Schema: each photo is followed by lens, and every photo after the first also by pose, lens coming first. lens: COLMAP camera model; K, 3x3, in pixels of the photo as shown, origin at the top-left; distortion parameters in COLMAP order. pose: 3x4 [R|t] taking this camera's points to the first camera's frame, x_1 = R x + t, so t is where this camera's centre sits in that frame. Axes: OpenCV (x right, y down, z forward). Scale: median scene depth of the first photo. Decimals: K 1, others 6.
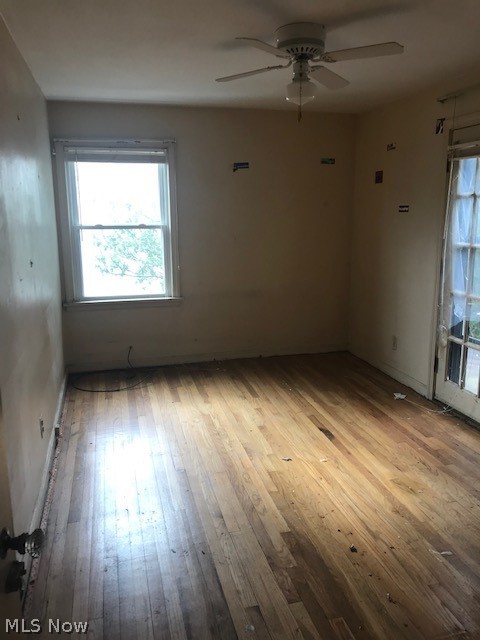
lens RADIAL K [[534.5, 0, 240.0], [0, 534.5, 320.2], [0, 0, 1]] dist [0.045664, -0.046097]
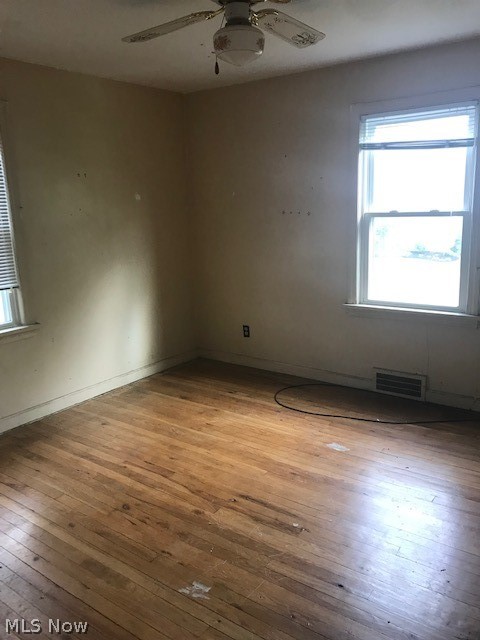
lens RADIAL K [[534.5, 0, 241.4], [0, 534.5, 319.9], [0, 0, 1]] dist [0.045664, -0.046097]
pose [[0.639879, 0.151318, -0.753431, 0.217971], [-0.132776, 0.987447, 0.085552, -0.059269], [0.756919, 0.045295, 0.651938, 0.331929]]
